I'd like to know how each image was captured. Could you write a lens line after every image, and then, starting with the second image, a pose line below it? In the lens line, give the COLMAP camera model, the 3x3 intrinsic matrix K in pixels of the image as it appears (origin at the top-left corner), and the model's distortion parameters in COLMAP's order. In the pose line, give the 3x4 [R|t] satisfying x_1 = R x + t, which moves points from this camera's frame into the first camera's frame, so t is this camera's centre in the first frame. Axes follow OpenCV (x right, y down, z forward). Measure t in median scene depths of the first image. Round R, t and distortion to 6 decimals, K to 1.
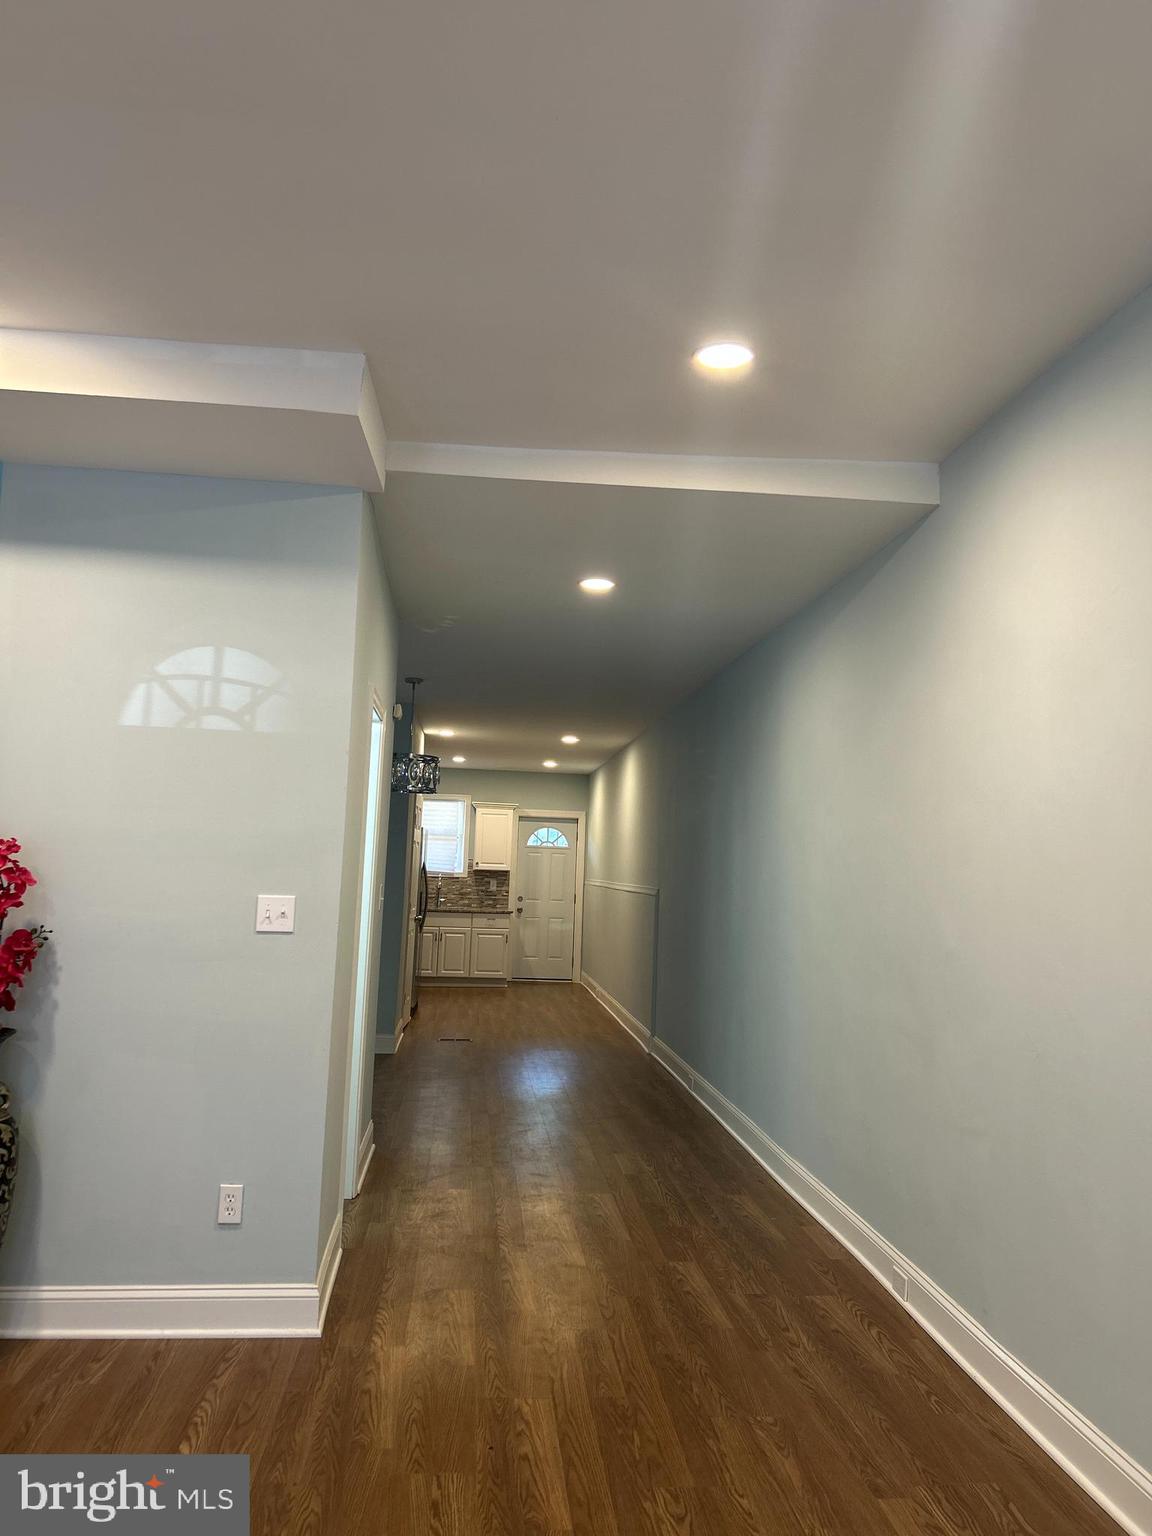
lens RADIAL K [[1065.9, 0, 574.0], [0, 1065.9, 802.8], [0, 0, 1]] dist [0.069619, -0.101467]
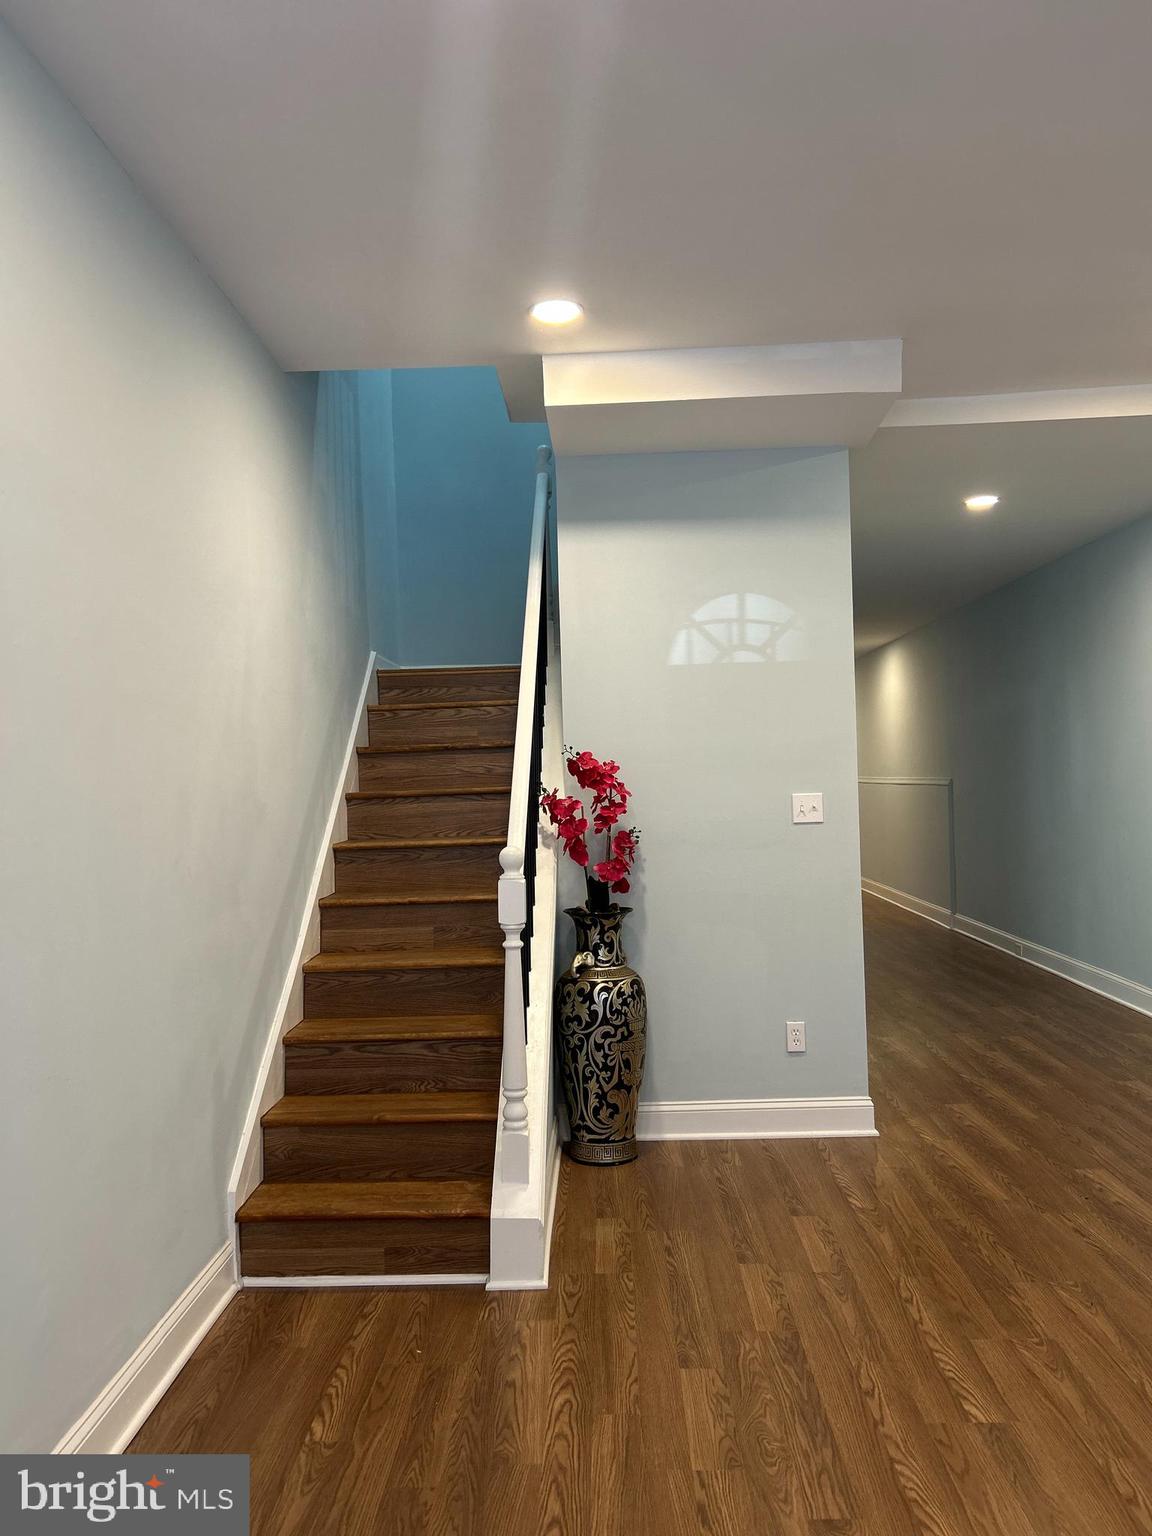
lens RADIAL K [[1139.2, 0, 531.2], [0, 1139.2, 770.6], [0, 0, 1]] dist [0.004542, -0.002653]
pose [[0.988130, -0.065249, -0.139073, -0.426213], [0.074130, 0.995462, 0.059664, -0.043105], [0.134549, -0.069265, 0.988483, -0.351308]]
